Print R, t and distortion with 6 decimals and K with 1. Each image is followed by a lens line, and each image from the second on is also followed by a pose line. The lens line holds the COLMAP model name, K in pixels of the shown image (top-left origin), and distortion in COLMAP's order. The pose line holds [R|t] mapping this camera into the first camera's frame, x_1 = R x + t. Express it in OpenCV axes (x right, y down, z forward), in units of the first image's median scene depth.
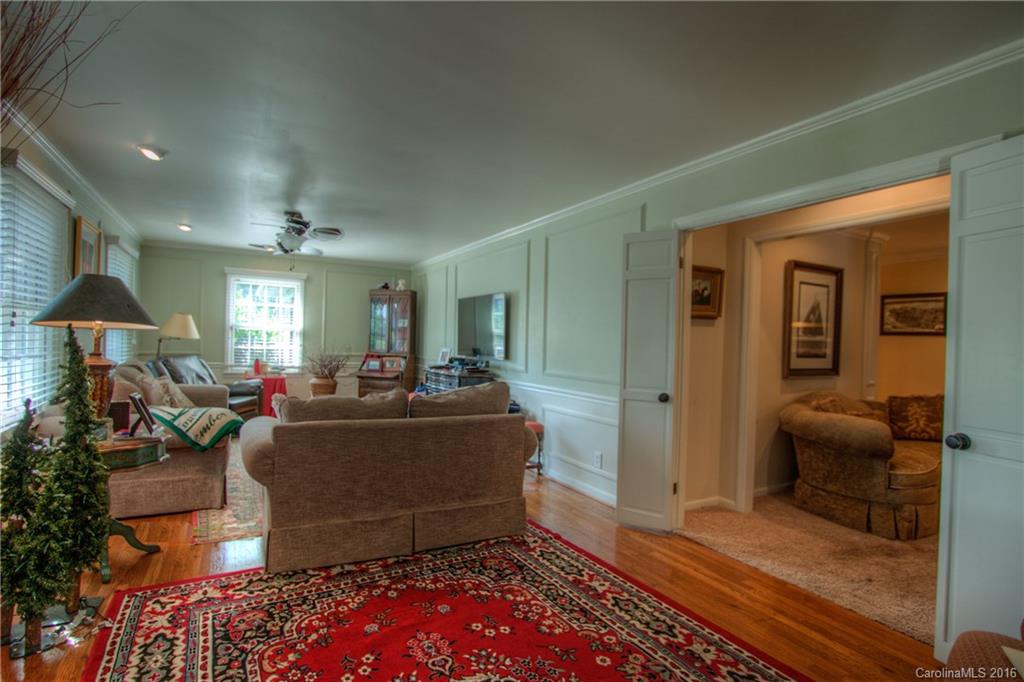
lens RADIAL K [[492.5, 0, 510.5], [0, 492.5, 342.6], [0, 0, 1]] dist [-0.001433, -0.000356]
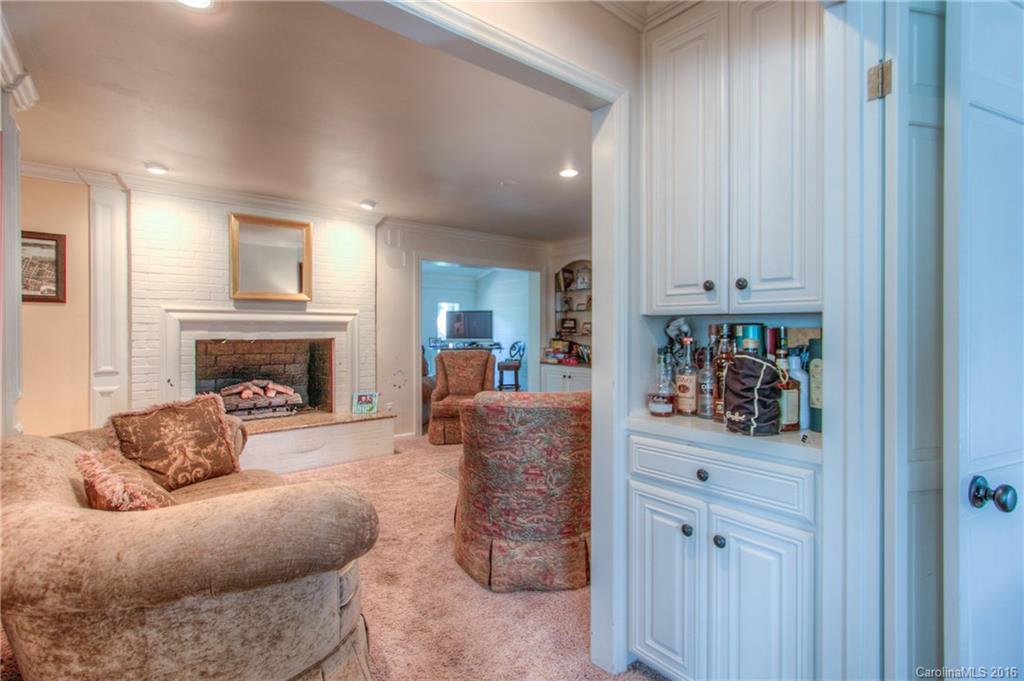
lens RADIAL K [[492.5, 0, 511.7], [0, 492.5, 334.1], [0, 0, 1]] dist [-0.001433, -0.000356]
pose [[-0.162510, -0.036935, 0.986015, 0.157073], [0.003821, 0.999268, 0.038061, 0.005045], [-0.986699, 0.009953, -0.162250, 0.520084]]
